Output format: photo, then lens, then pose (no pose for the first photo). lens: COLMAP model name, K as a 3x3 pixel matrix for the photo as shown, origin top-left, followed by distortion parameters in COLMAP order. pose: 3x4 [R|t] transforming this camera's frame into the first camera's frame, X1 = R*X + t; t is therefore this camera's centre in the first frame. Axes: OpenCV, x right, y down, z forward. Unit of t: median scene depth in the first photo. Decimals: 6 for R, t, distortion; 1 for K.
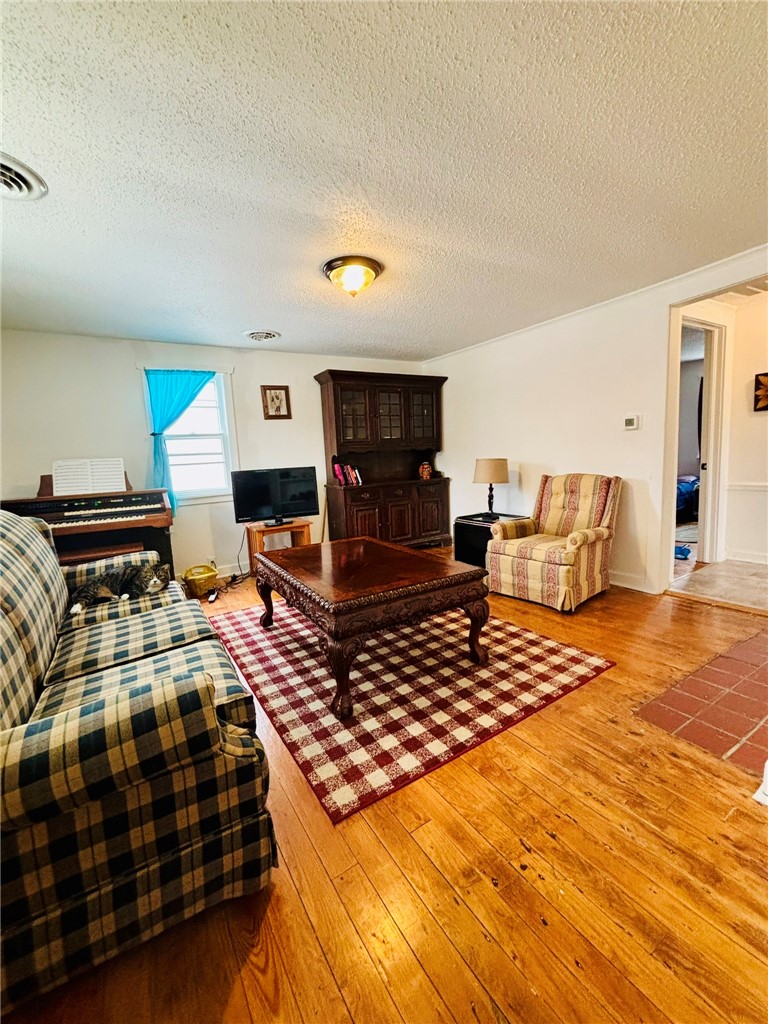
lens RADIAL K [[413.7, 0, 380.1], [0, 413.7, 510.1], [0, 0, 1]] dist [0.011899, -0.000866]
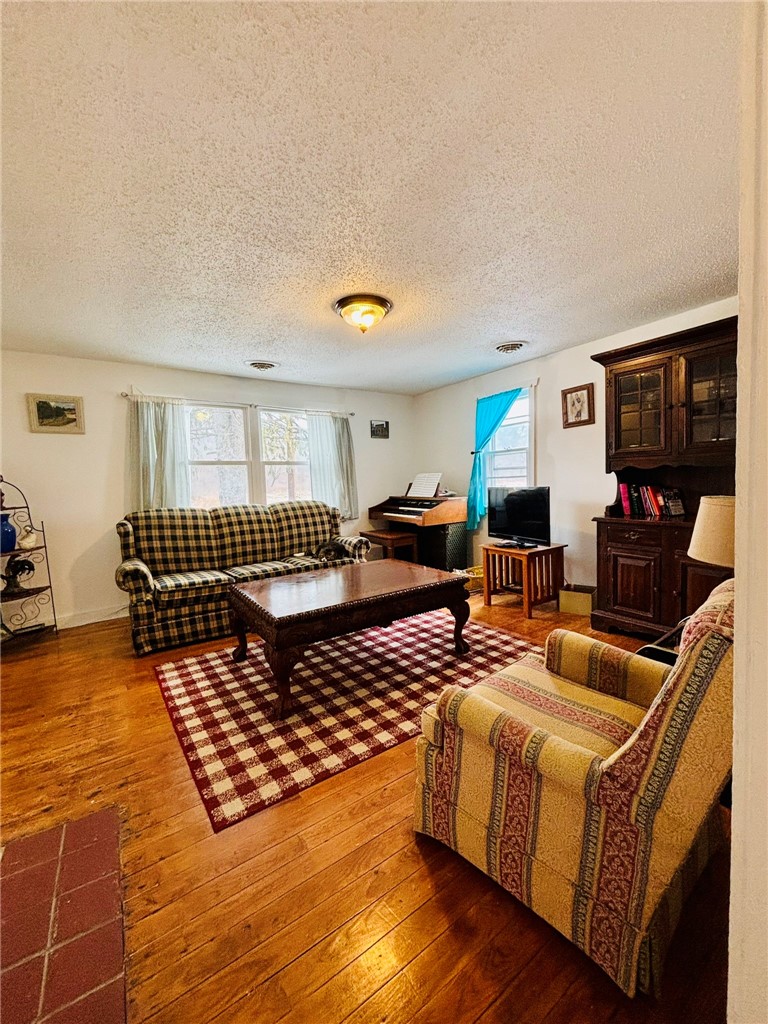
lens RADIAL K [[413.7, 0, 383.5], [0, 413.7, 506.4], [0, 0, 1]] dist [0.011899, -0.000866]
pose [[0.056502, 0.112454, -0.992049, 1.303902], [-0.097362, 0.989521, 0.106622, -0.253861], [0.993644, 0.090563, 0.066859, 1.303455]]
